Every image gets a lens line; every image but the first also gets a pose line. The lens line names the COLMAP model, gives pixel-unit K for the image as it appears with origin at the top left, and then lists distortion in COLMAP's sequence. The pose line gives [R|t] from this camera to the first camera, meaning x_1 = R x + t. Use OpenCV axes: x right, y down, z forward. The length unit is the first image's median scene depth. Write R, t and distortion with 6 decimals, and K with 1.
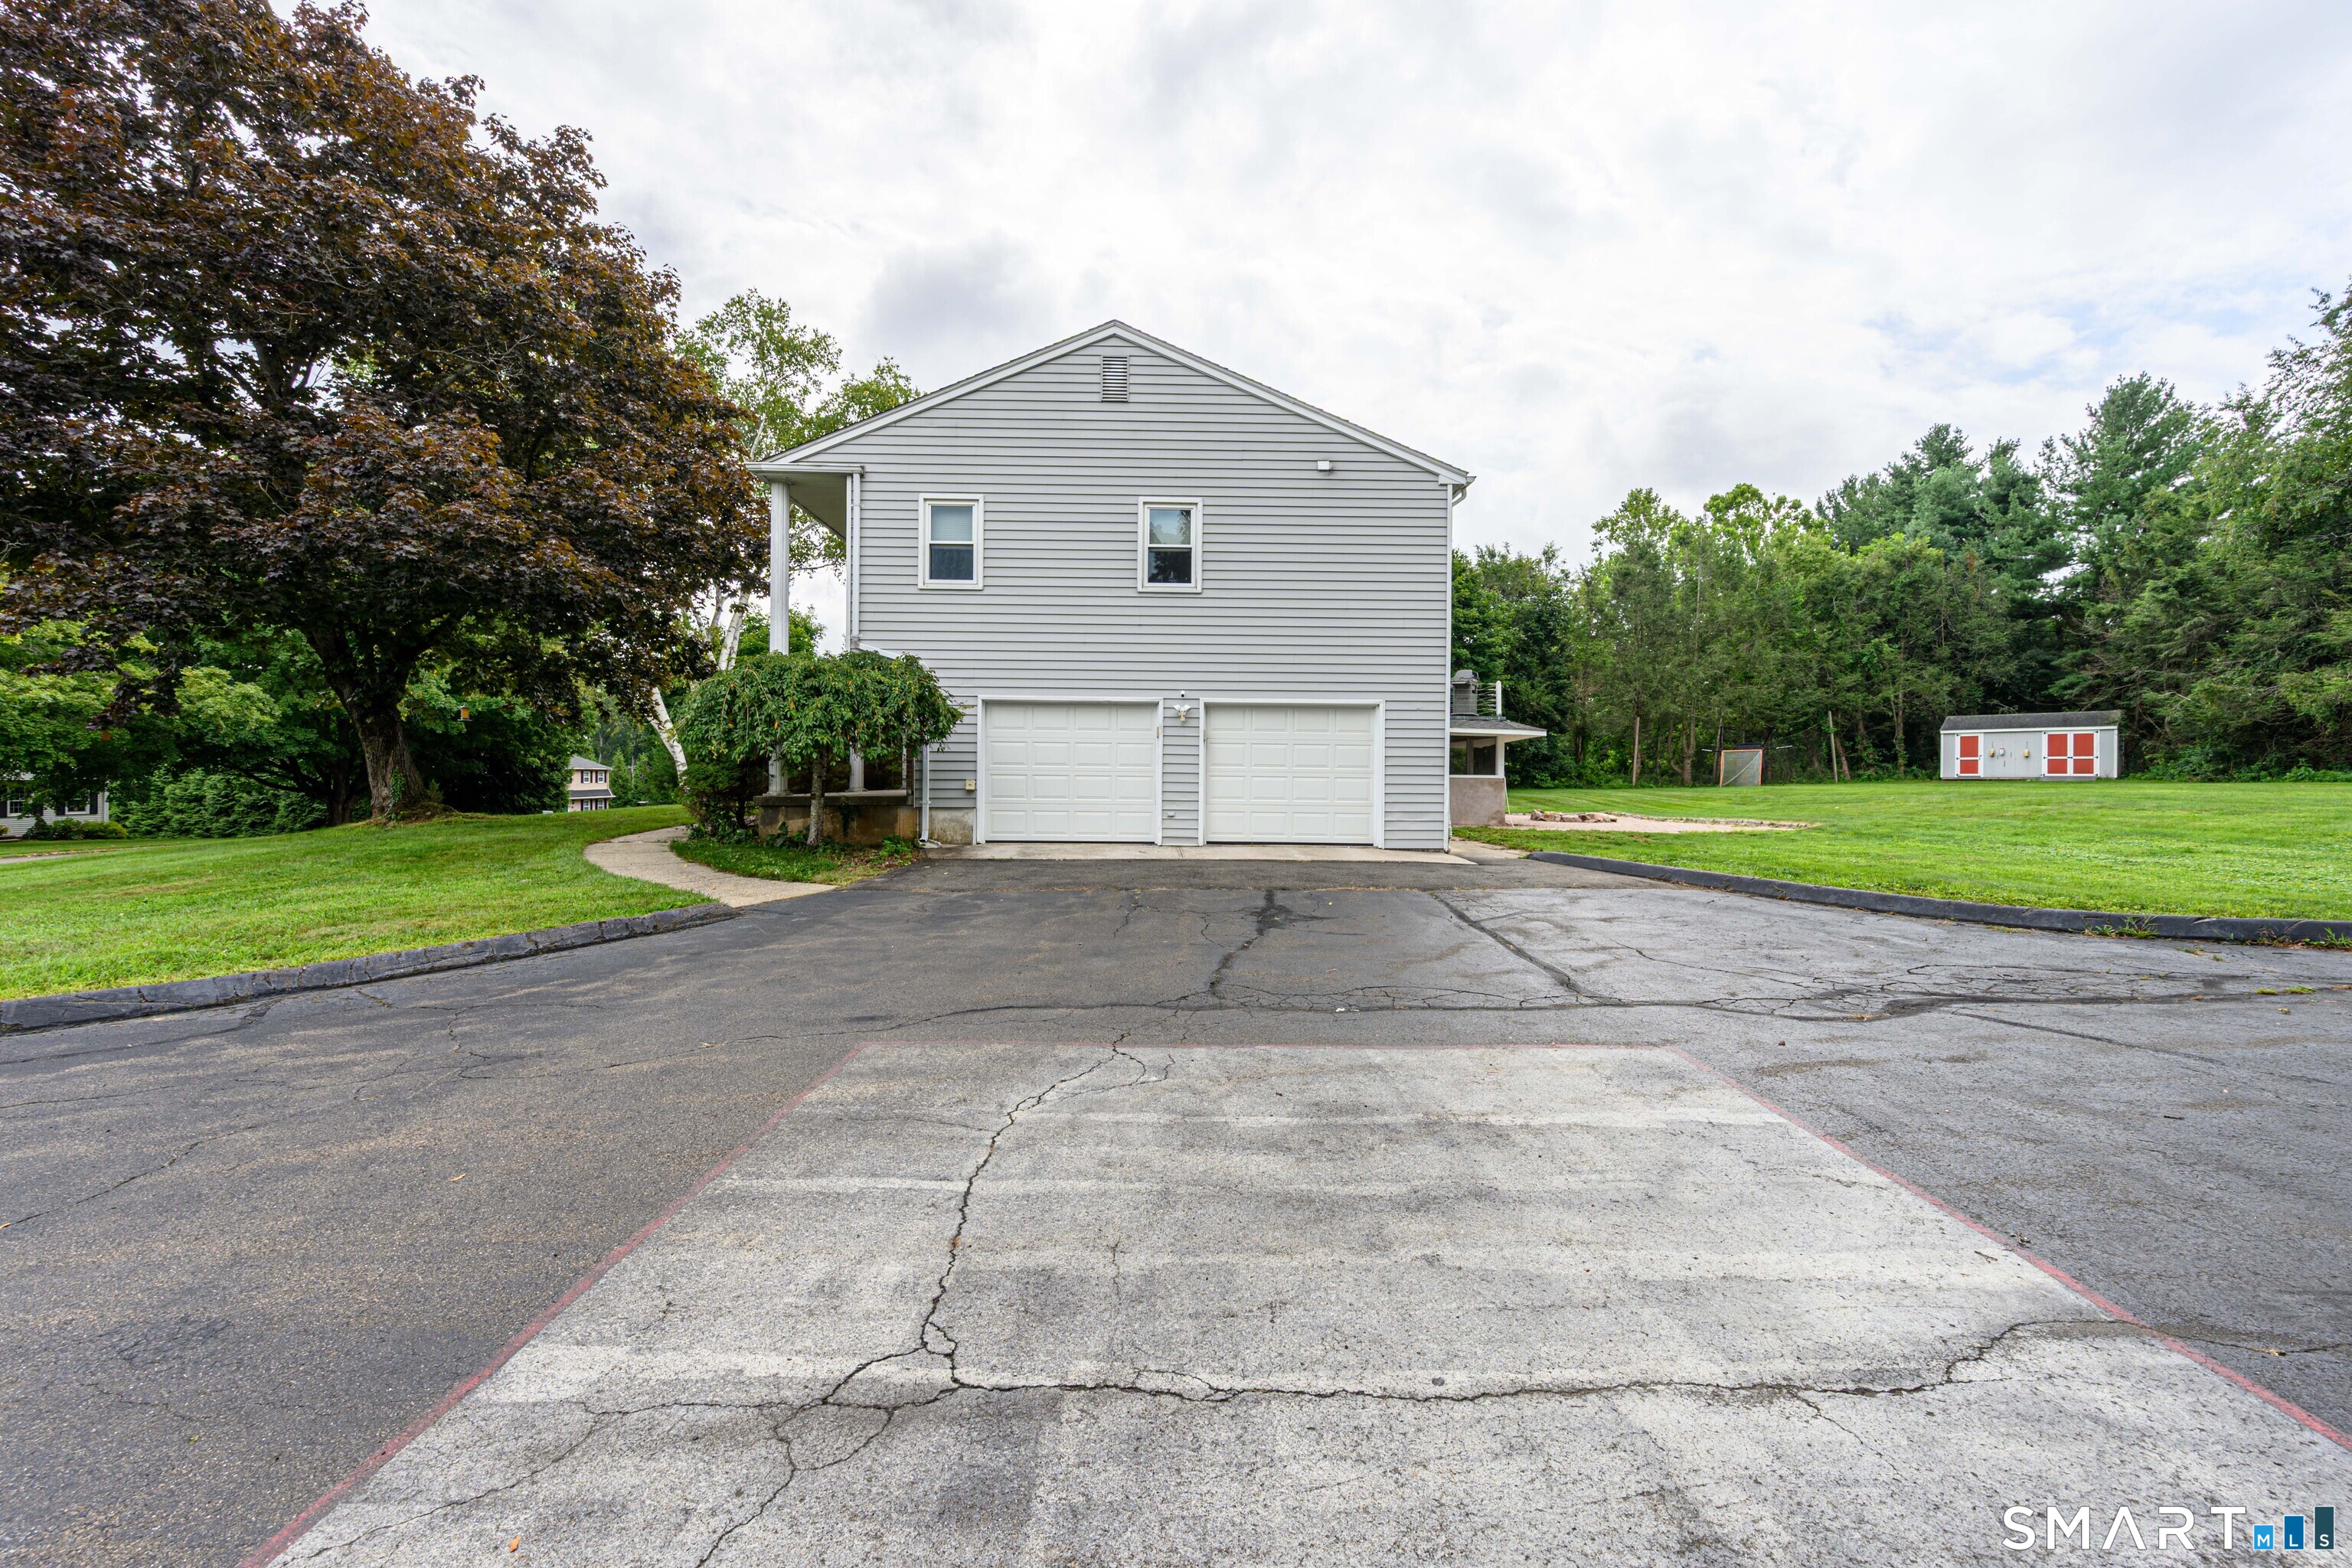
lens RADIAL K [[943.5, 0, 1172.1], [0, 943.5, 781.8], [0, 0, 1]] dist [0.000141, 0.000318]
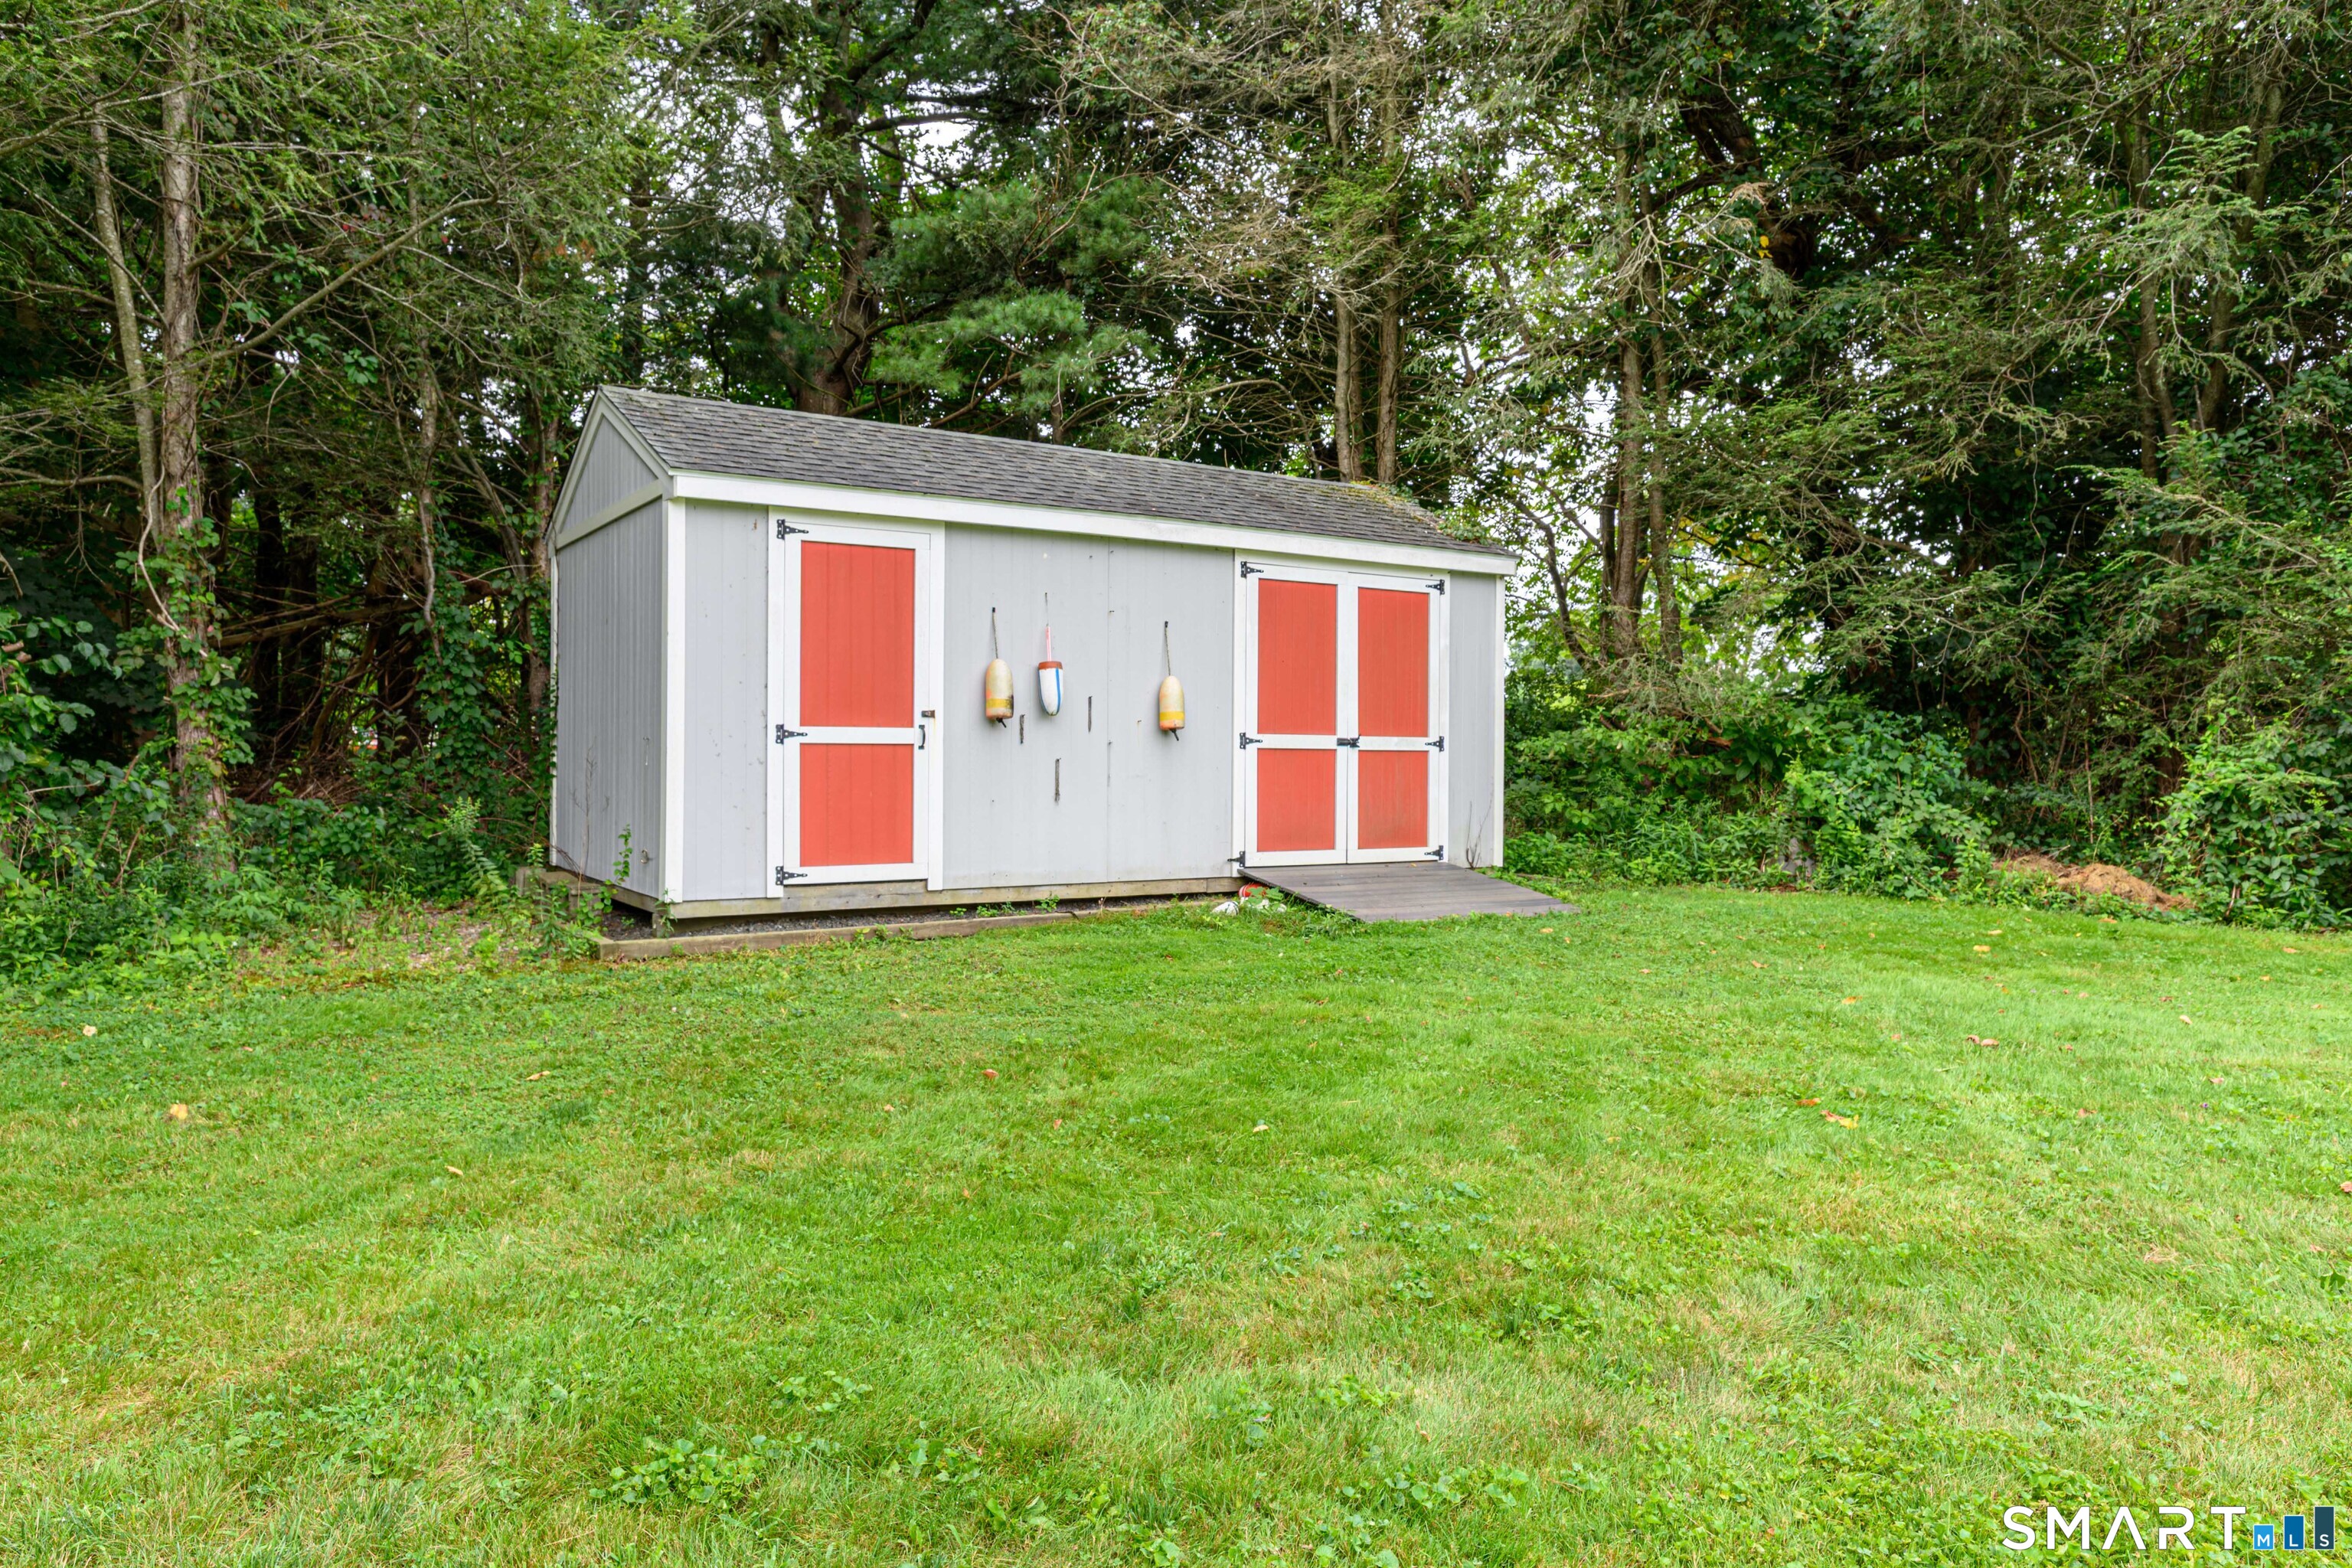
lens RADIAL K [[1543.1, 0, 1171.5], [0, 1543.1, 782.0], [0, 0, 1]] dist [0.000093, 0.000324]
pose [[0.170107, -0.014618, 0.985317, 0.622810], [-0.005367, 0.999861, 0.015760, -0.020374], [-0.985411, -0.007969, 0.170005, 0.874079]]
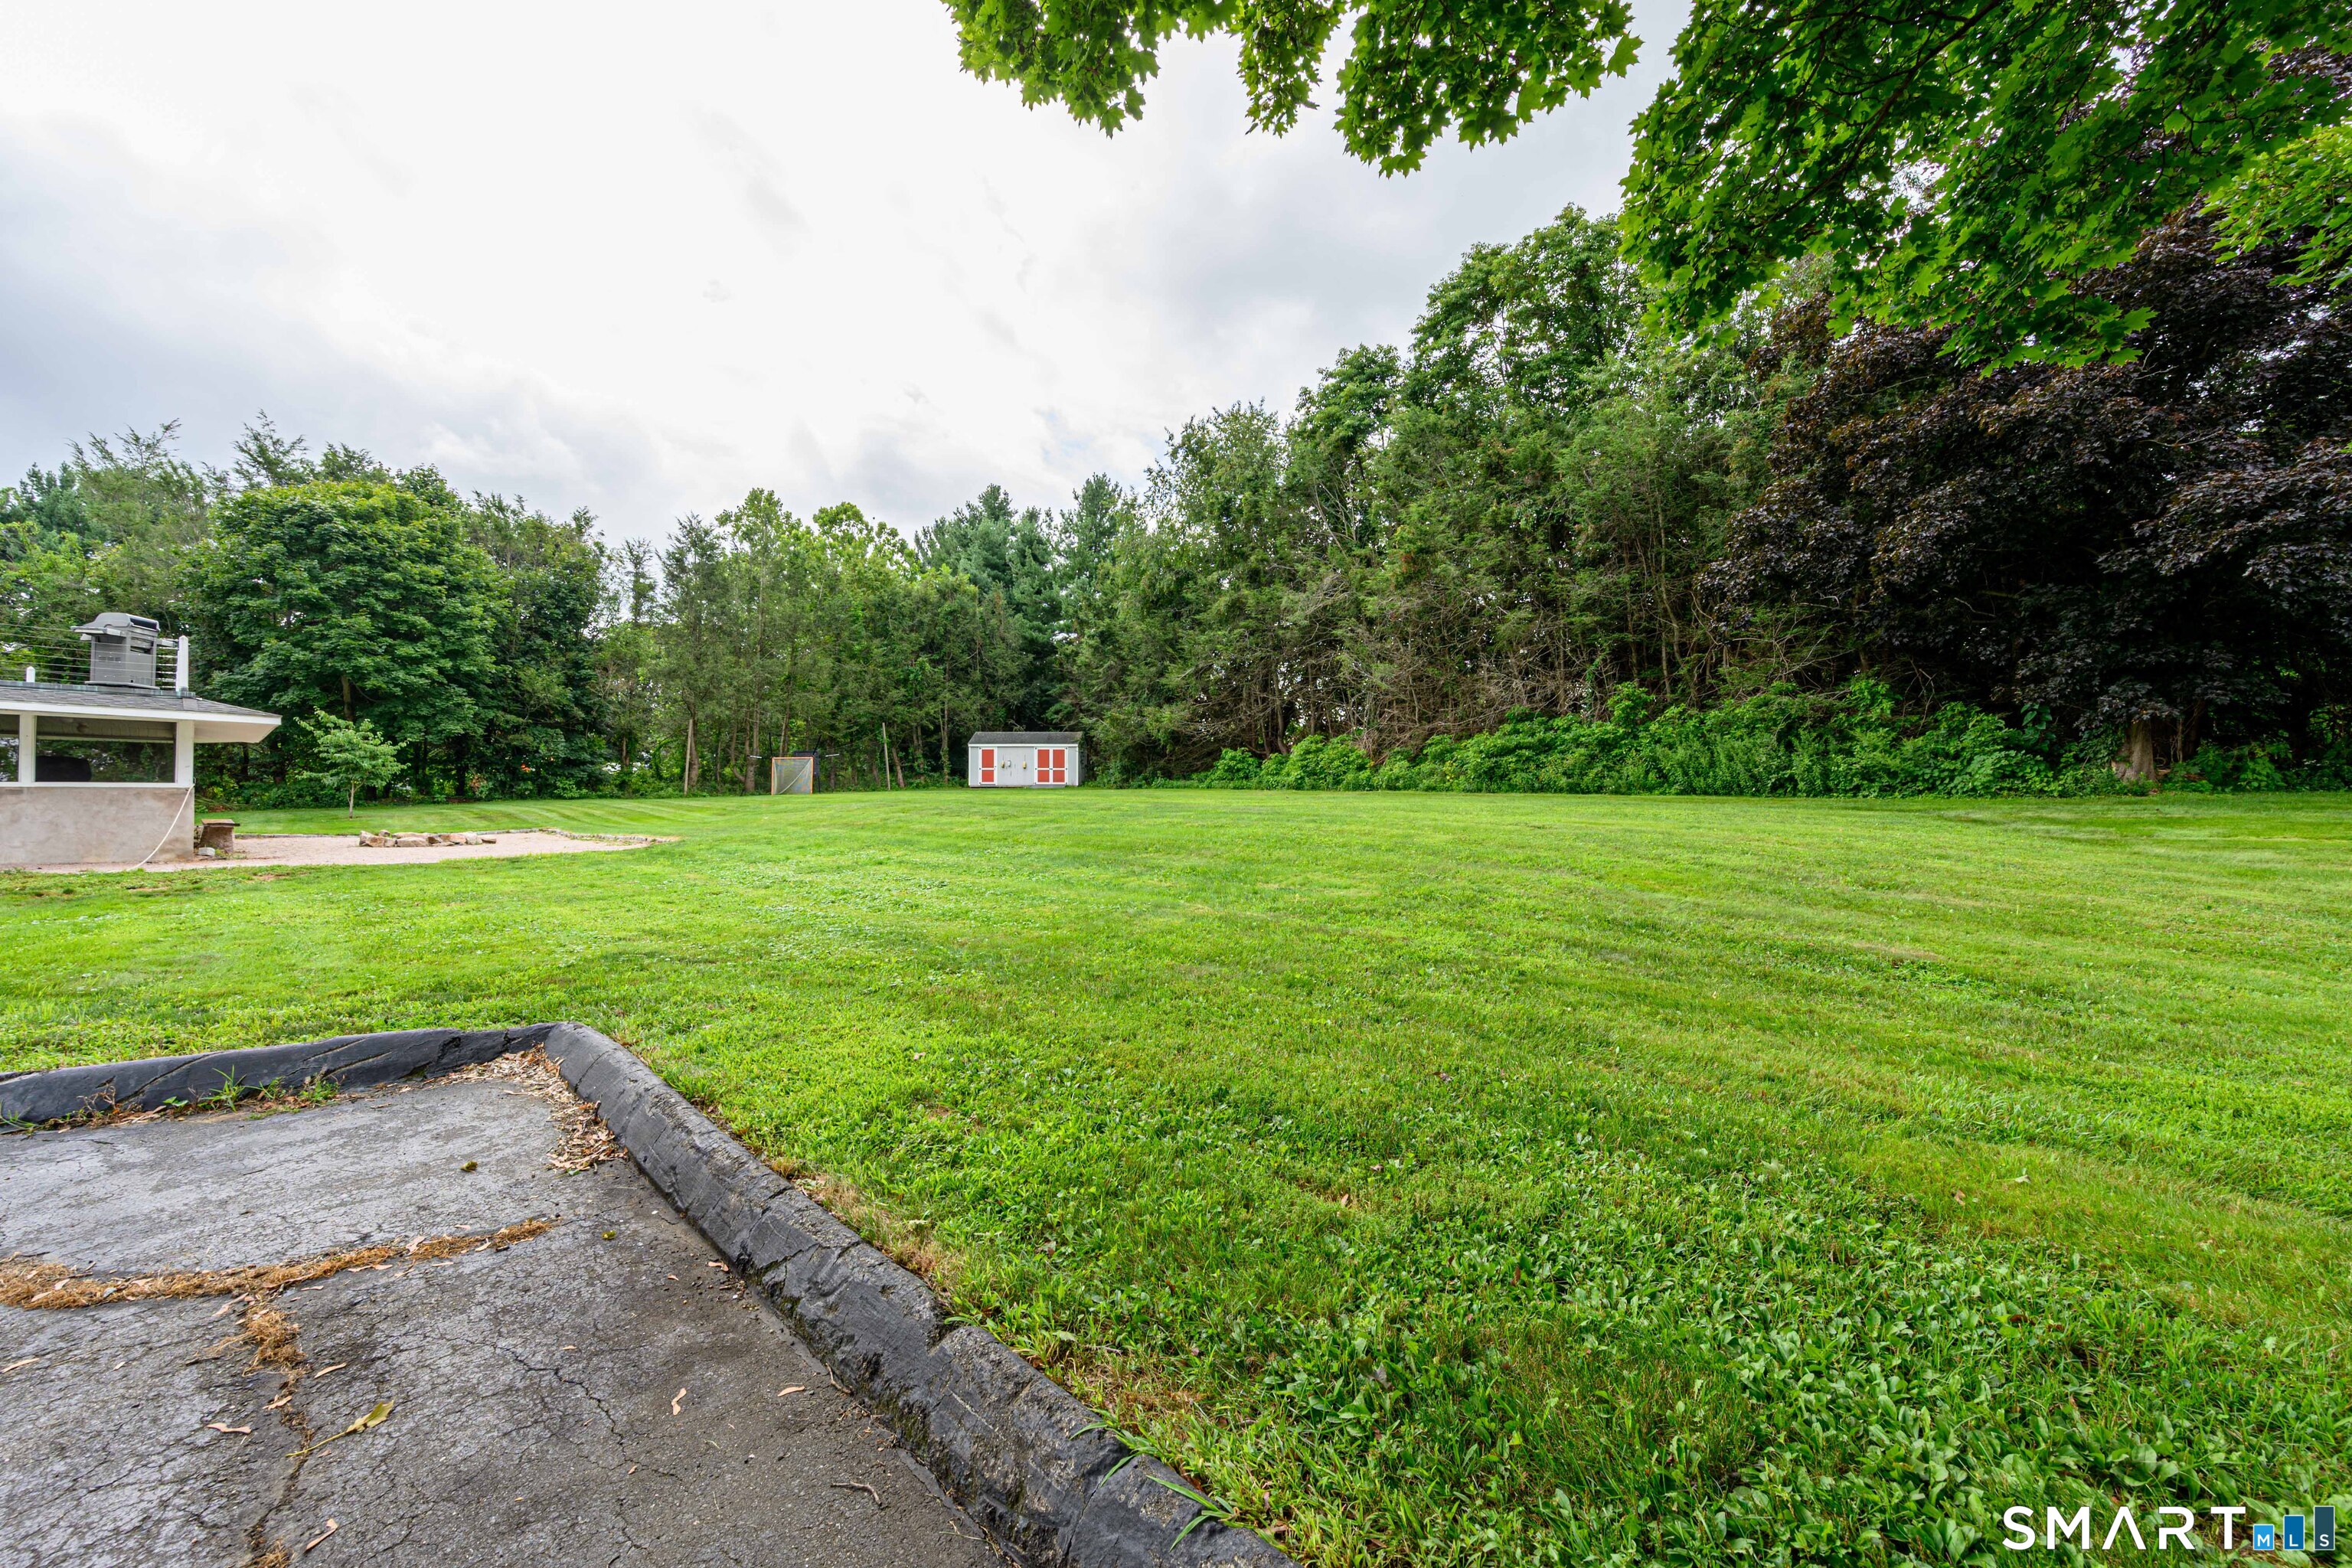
lens RADIAL K [[943.5, 0, 1177.1], [0, 943.5, 791.0], [0, 0, 1]] dist [0.000141, 0.000318]
pose [[0.690138, -0.004830, 0.723662, 0.157251], [0.003306, 0.999988, 0.003521, -0.000824], [-0.723670, -0.000037, 0.690146, 0.031314]]
